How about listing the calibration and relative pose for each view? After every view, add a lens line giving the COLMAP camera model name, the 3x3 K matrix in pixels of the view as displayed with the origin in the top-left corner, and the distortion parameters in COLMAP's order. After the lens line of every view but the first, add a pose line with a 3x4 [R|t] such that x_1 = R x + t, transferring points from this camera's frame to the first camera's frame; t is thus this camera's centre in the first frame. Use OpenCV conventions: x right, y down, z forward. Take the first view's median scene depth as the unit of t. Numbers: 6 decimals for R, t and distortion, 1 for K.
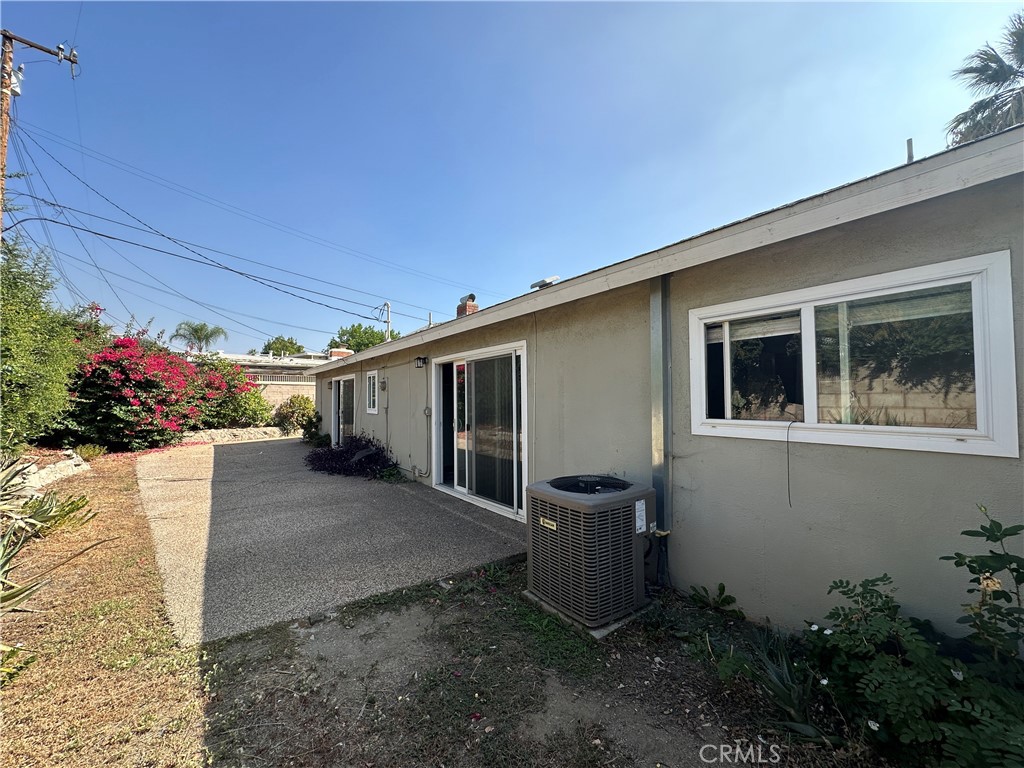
lens RADIAL K [[414.9, 0, 506.1], [0, 414.9, 385.2], [0, 0, 1]] dist [-0.008199, 0.000281]
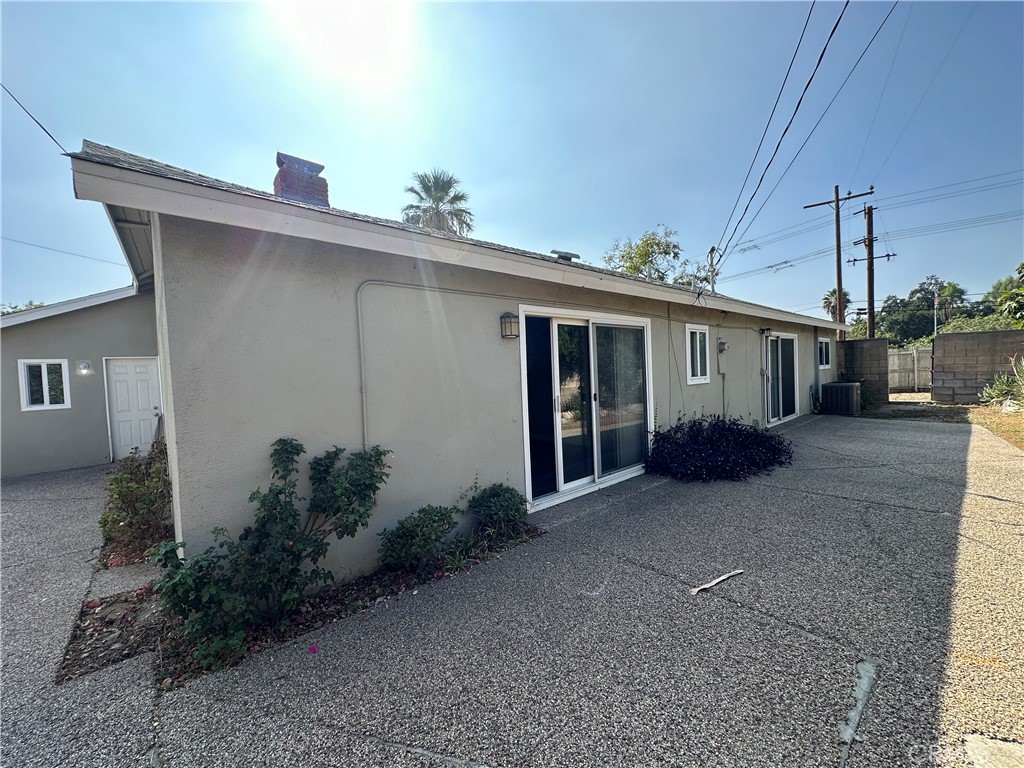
lens RADIAL K [[414.9, 0, 511.1], [0, 414.9, 385.1], [0, 0, 1]] dist [-0.008199, 0.000281]
pose [[-0.113217, -0.017808, 0.993411, -0.832129], [0.009085, 0.999779, 0.018958, 0.044616], [-0.993529, 0.011172, -0.113030, 1.157351]]
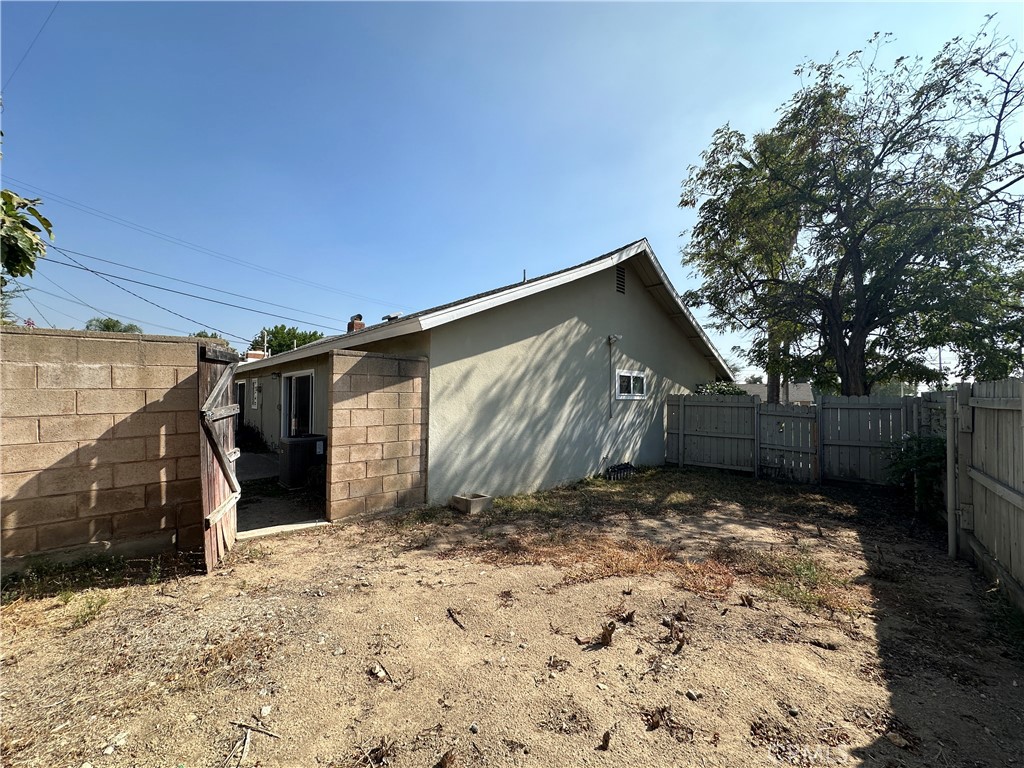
lens RADIAL K [[414.9, 0, 509.8], [0, 414.9, 385.9], [0, 0, 1]] dist [-0.008199, 0.000281]
pose [[0.991213, 0.012108, 0.131718, 0.289459], [-0.012814, 0.999908, 0.004515, -0.021821], [-0.131651, -0.006164, 0.991277, -0.420922]]
